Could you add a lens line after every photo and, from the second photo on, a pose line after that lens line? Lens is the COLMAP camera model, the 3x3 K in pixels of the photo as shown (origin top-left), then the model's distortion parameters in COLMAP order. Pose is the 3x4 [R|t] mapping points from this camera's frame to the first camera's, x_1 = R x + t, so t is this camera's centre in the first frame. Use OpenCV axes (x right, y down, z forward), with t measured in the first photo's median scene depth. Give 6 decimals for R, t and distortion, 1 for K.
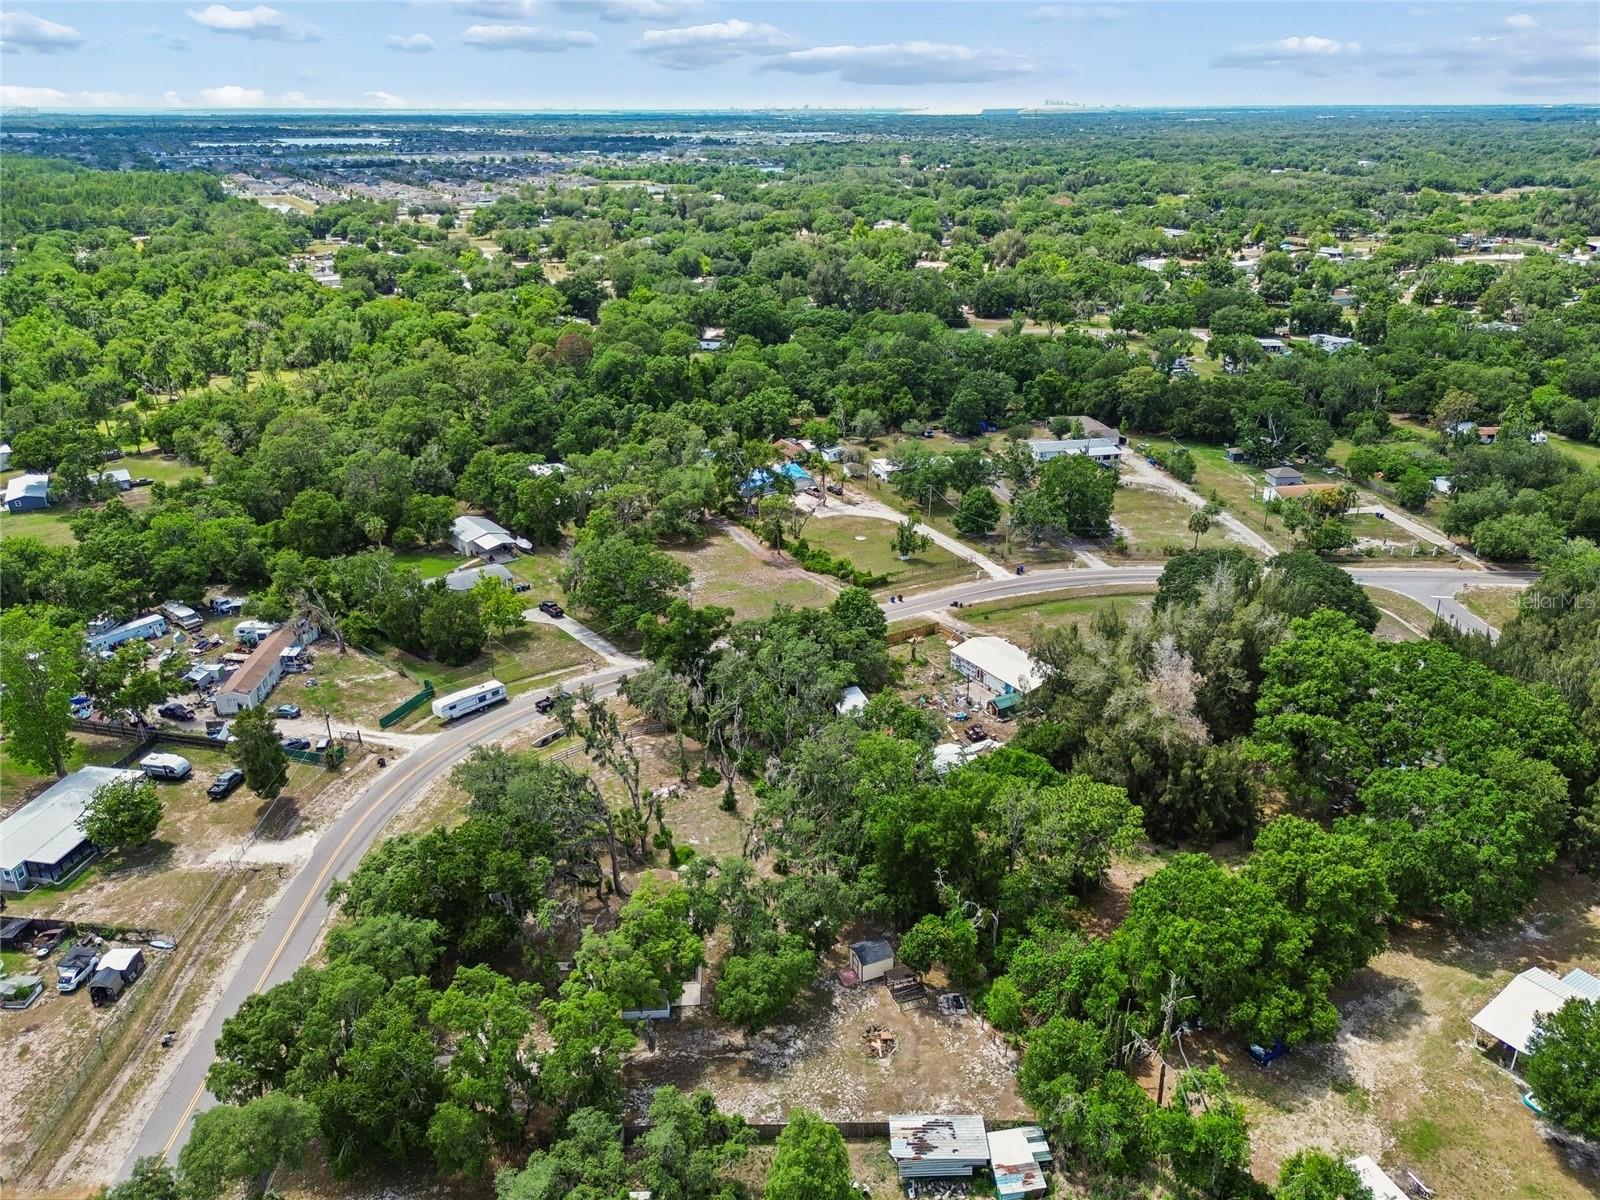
lens RADIAL K [[1127.3, 0, 804.8], [0, 1127.3, 602.9], [0, 0, 1]] dist [0.060951, -0.051103]
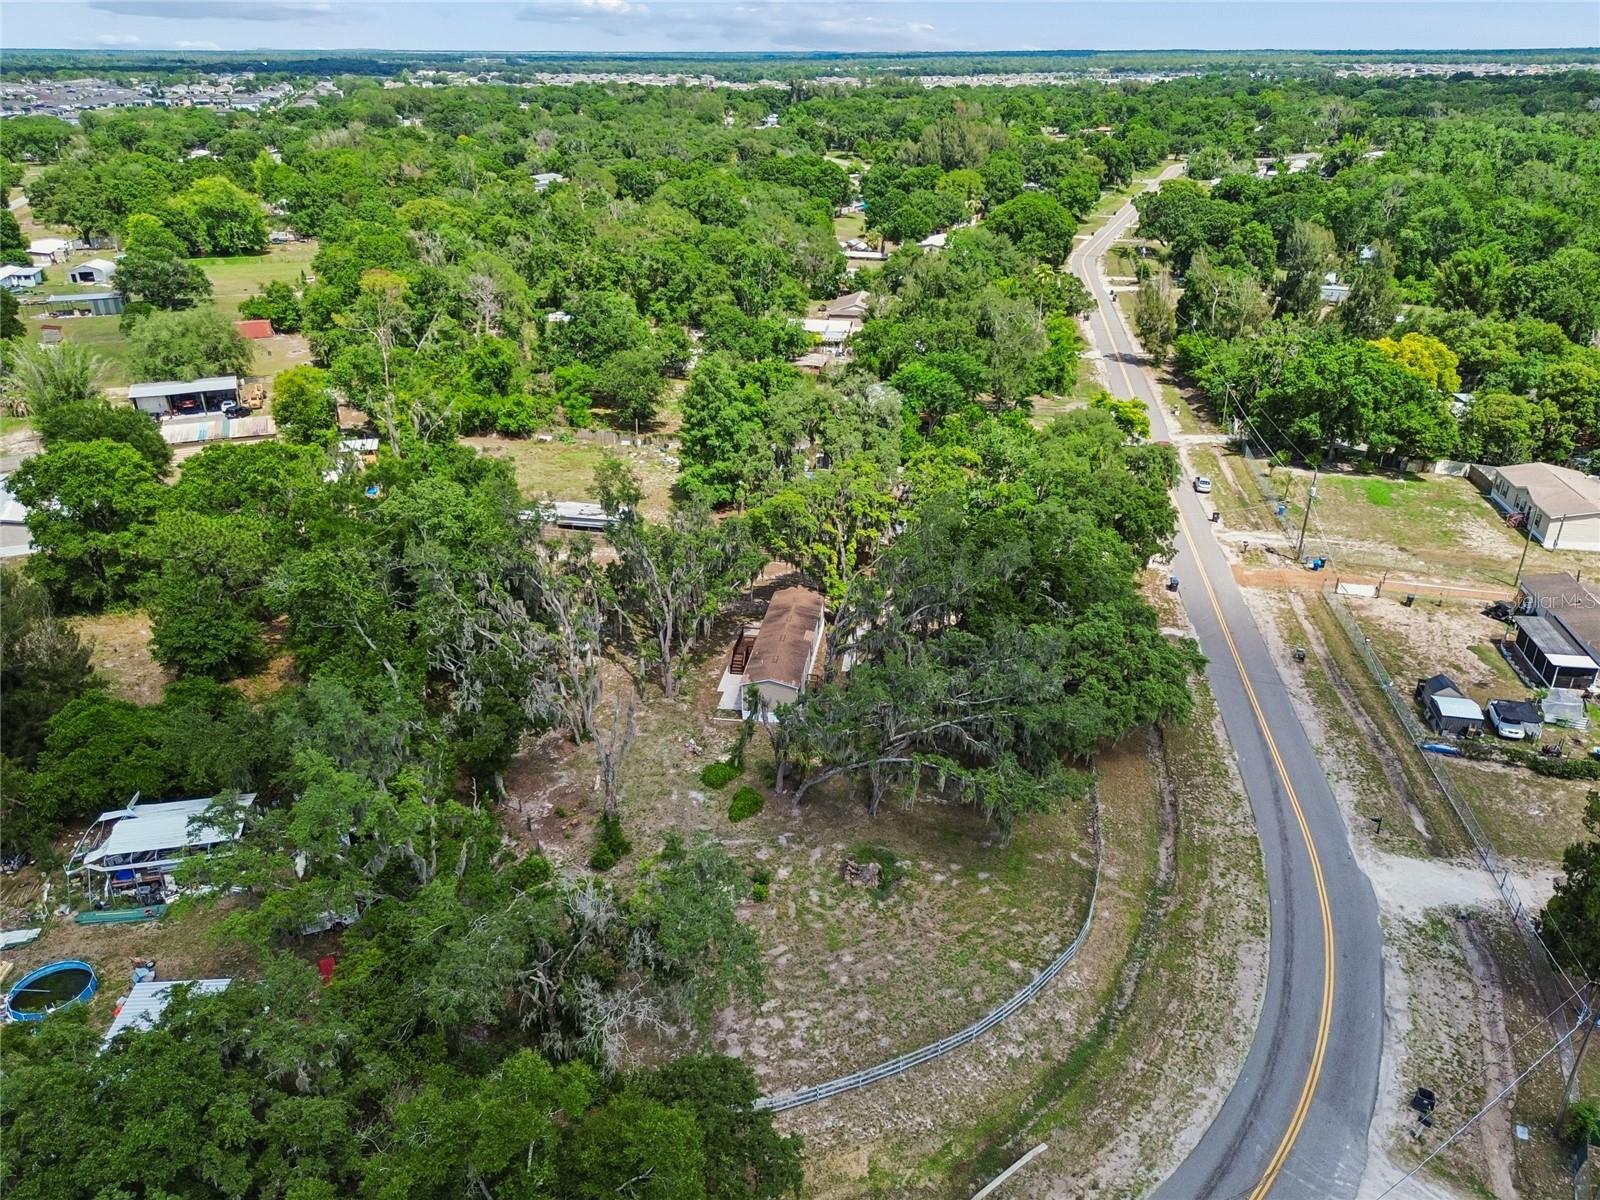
lens RADIAL K [[1140.0, 0, 781.4], [0, 1140.0, 602.9], [0, 0, 1]] dist [0.051216, -0.045123]
pose [[-0.978290, -0.092053, 0.185672, -0.153058], [0.081163, 0.654179, 0.751973, -0.191940], [-0.190684, 0.750717, -0.632505, 0.810356]]
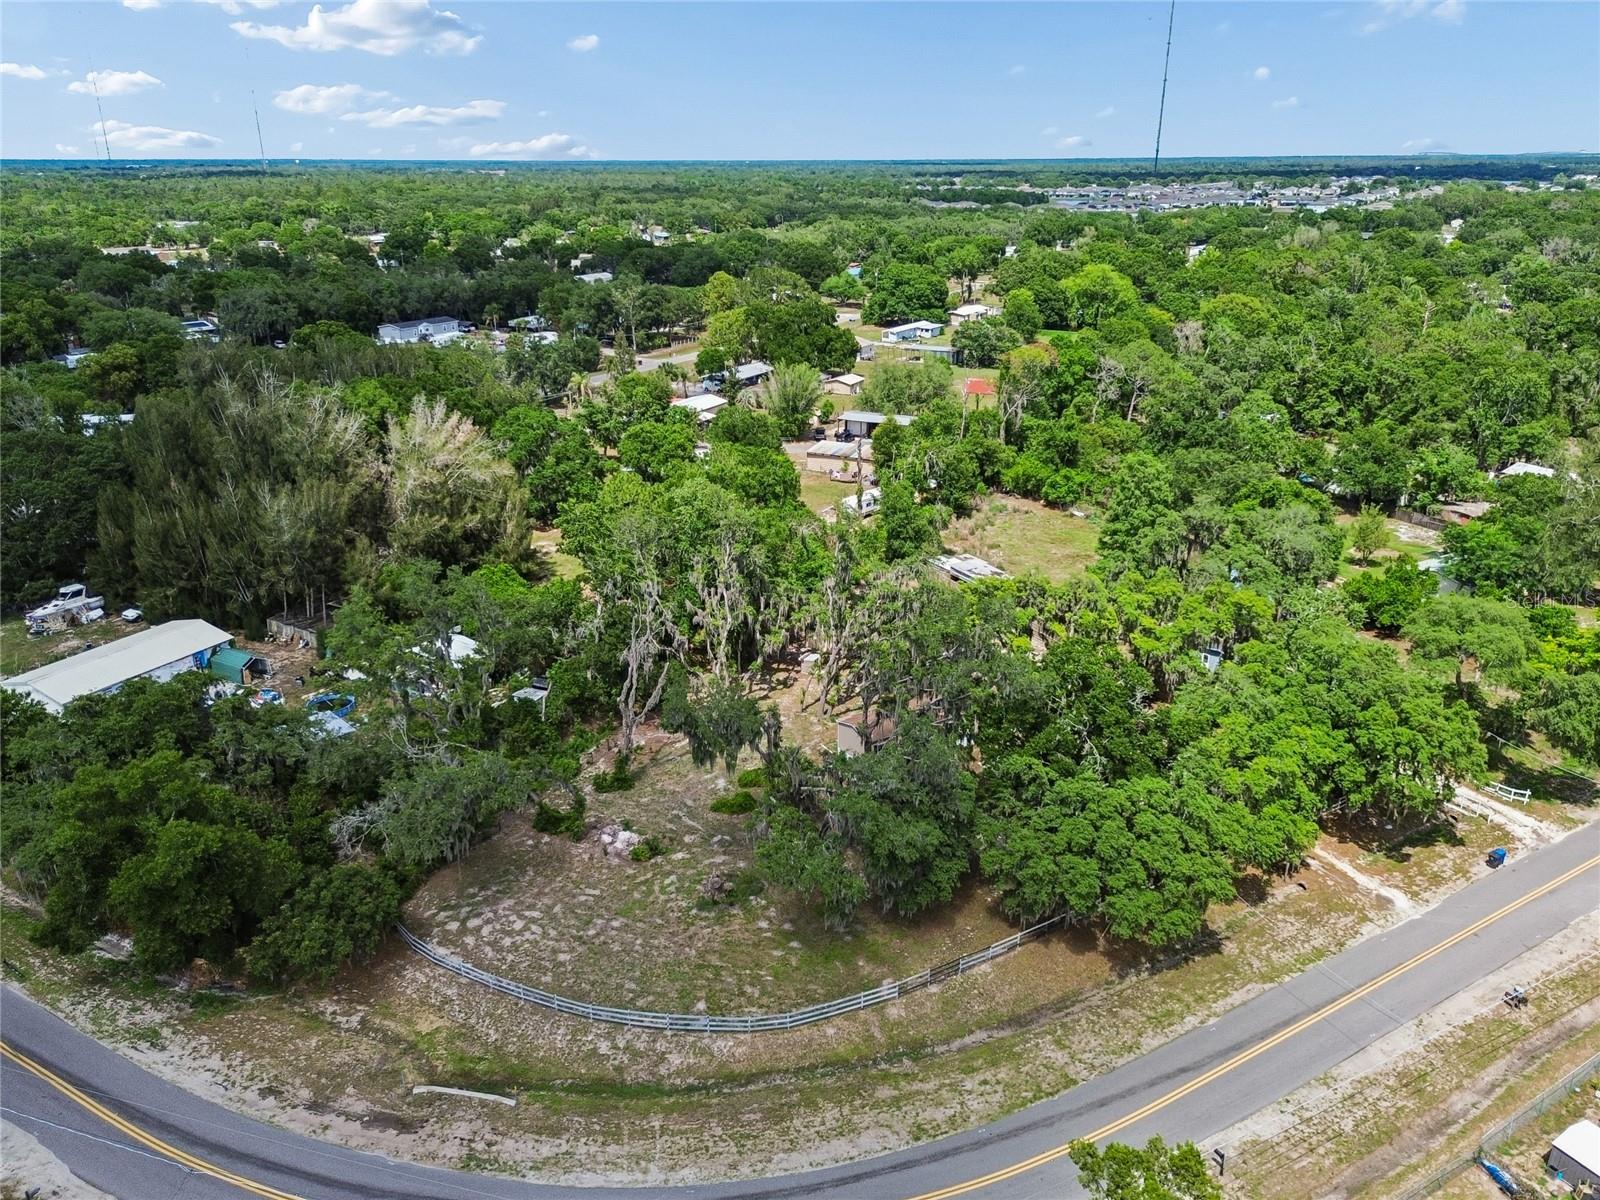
lens RADIAL K [[1144.3, 0, 800.0], [0, 1144.3, 600.0], [0, 0, 1]] dist [0.057987, -0.055300]
pose [[-0.479707, -0.315767, 0.818640, -0.406496], [0.354477, 0.783728, 0.510017, -0.131417], [-0.802638, 0.534848, -0.264028, 0.677523]]
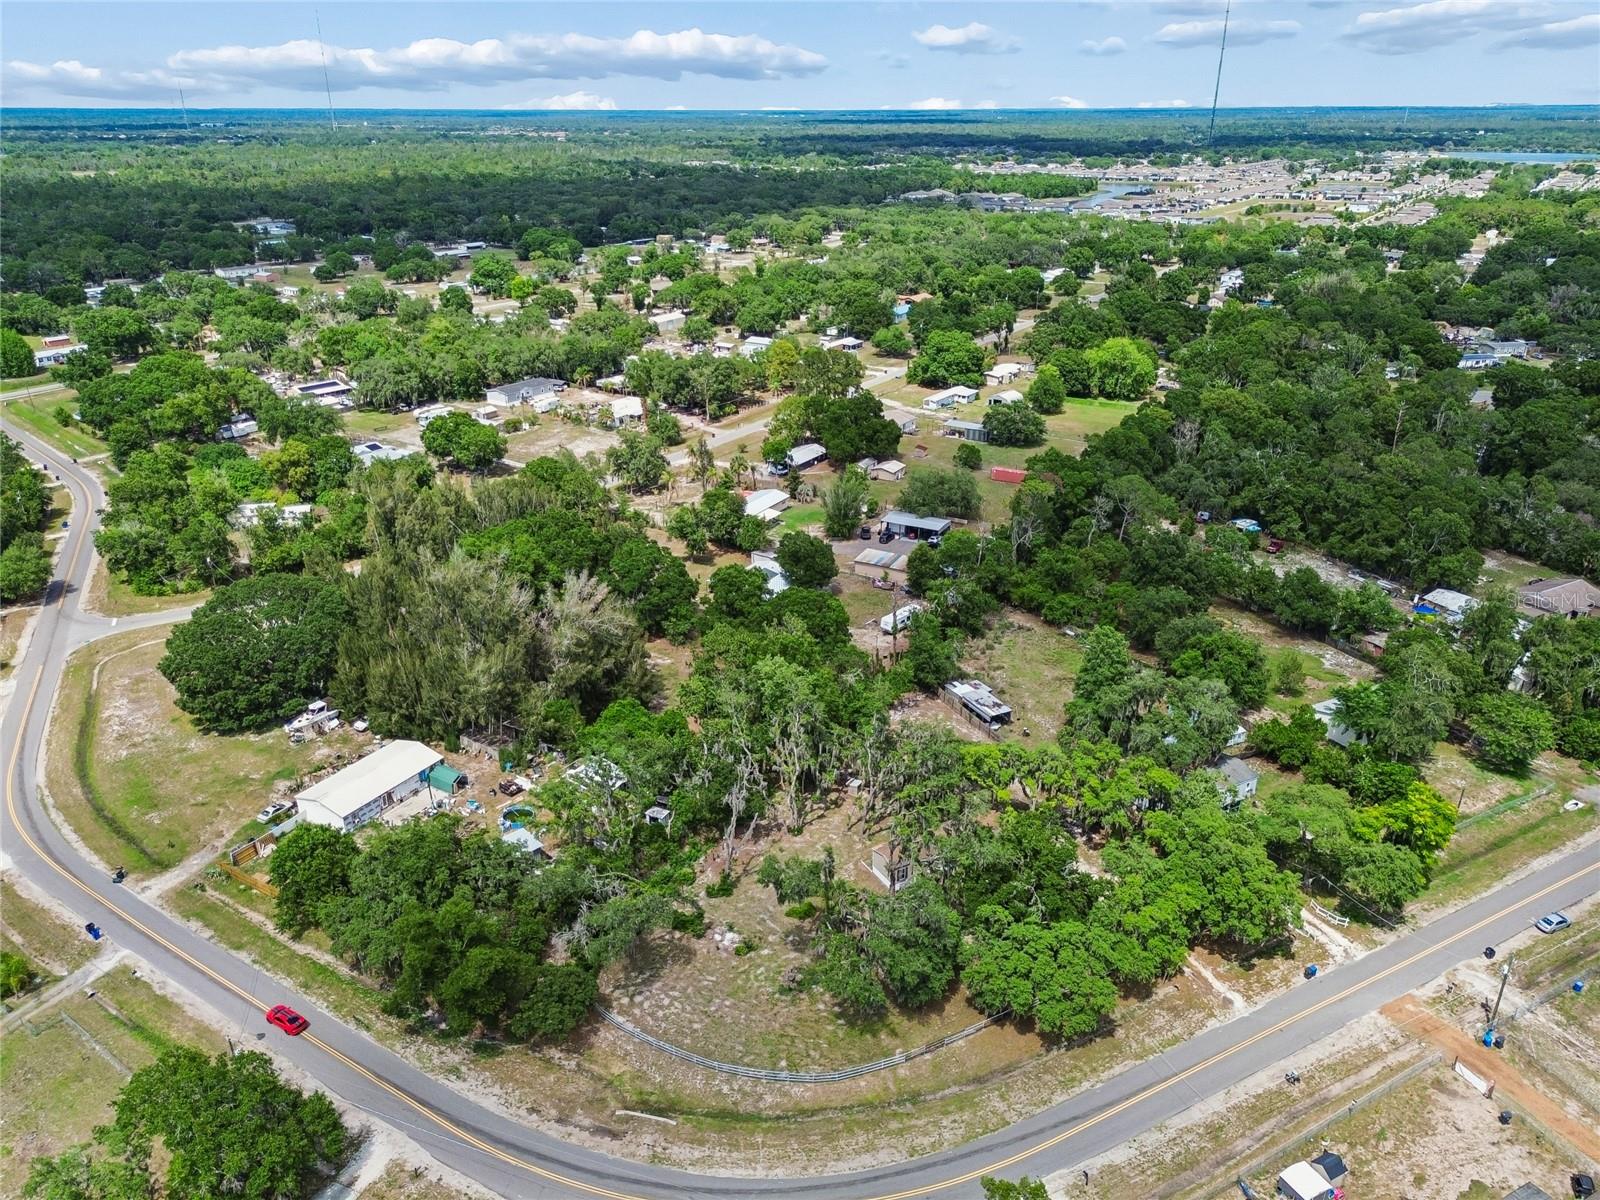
lens RADIAL K [[1116.6, 0, 798.6], [0, 1116.6, 607.8], [0, 0, 1]] dist [0.061639, -0.052419]
pose [[-0.439123, -0.363915, 0.821424, -0.513280], [0.363492, 0.764155, 0.532861, -0.315911], [-0.821611, 0.532573, -0.203278, 0.663519]]
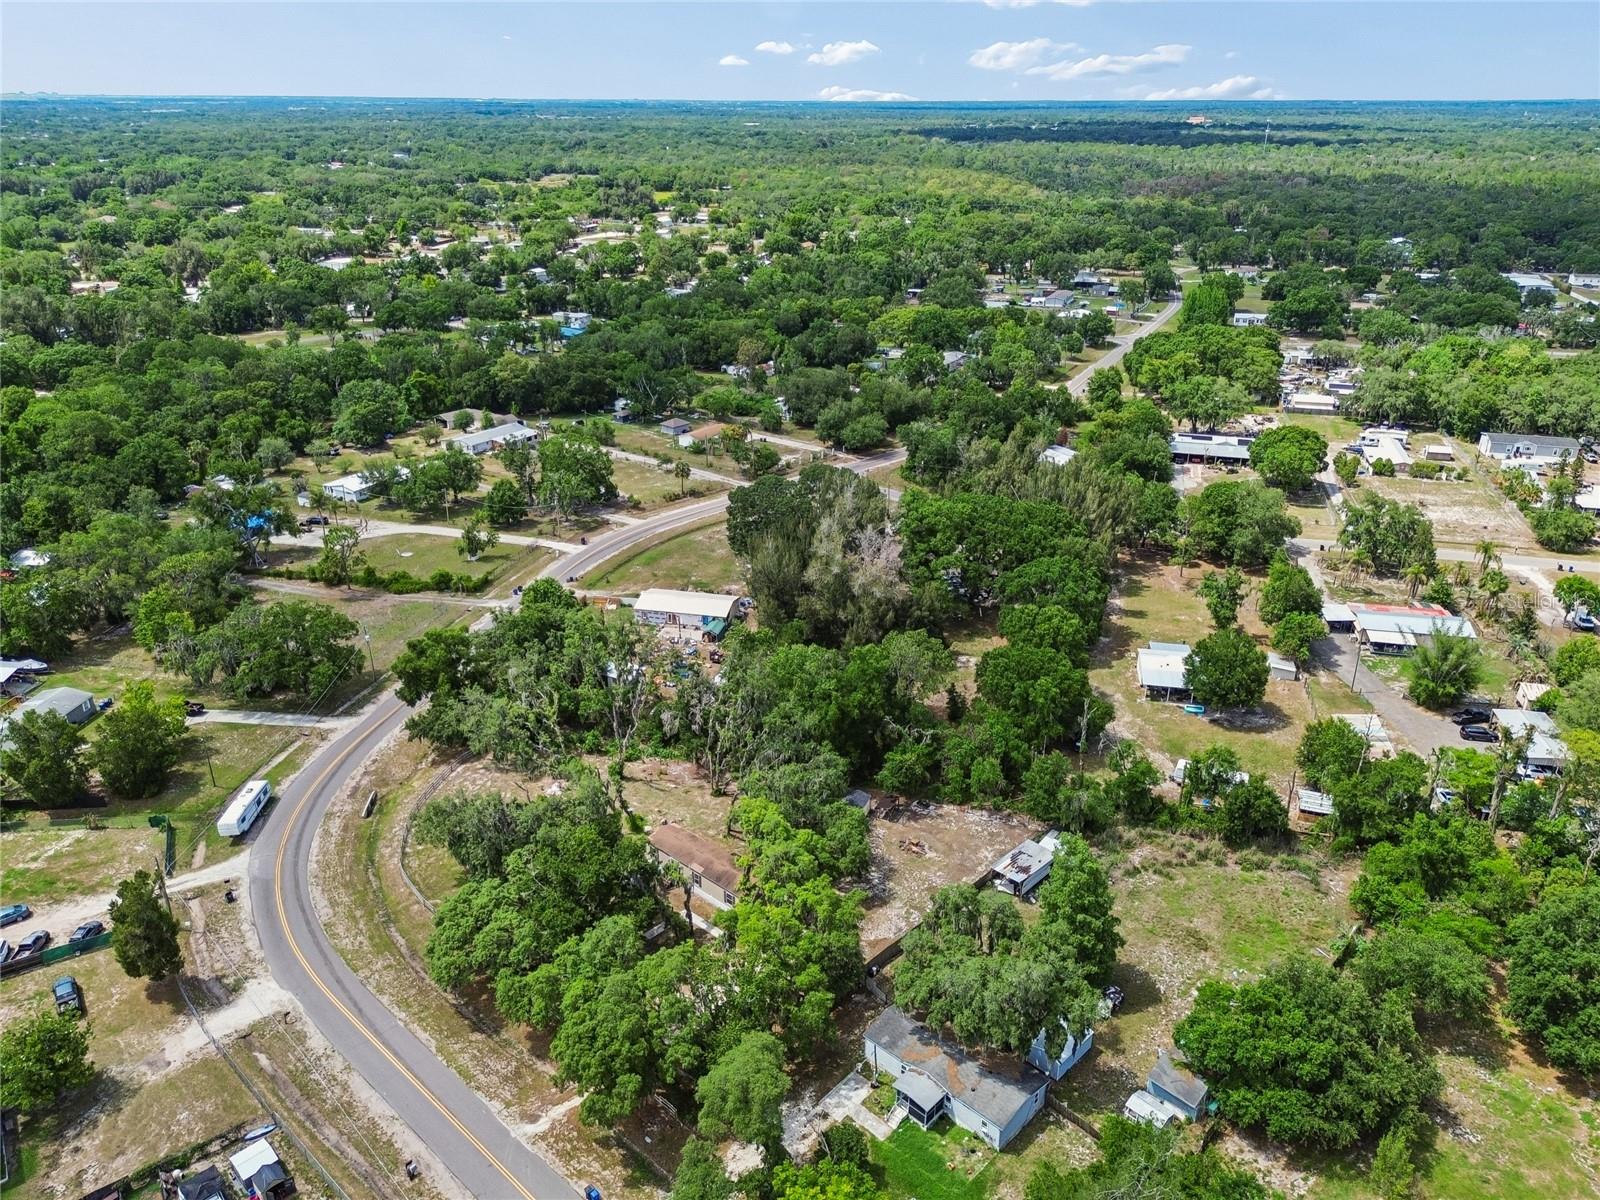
lens RADIAL K [[1144.3, 0, 800.0], [0, 1144.3, 600.0], [0, 0, 1]] dist [0.057987, -0.055300]
pose [[0.708512, -0.279791, 0.647865, -0.399063], [0.280180, 0.954117, 0.105643, -0.032118], [-0.647696, 0.106669, 0.754394, 0.024817]]
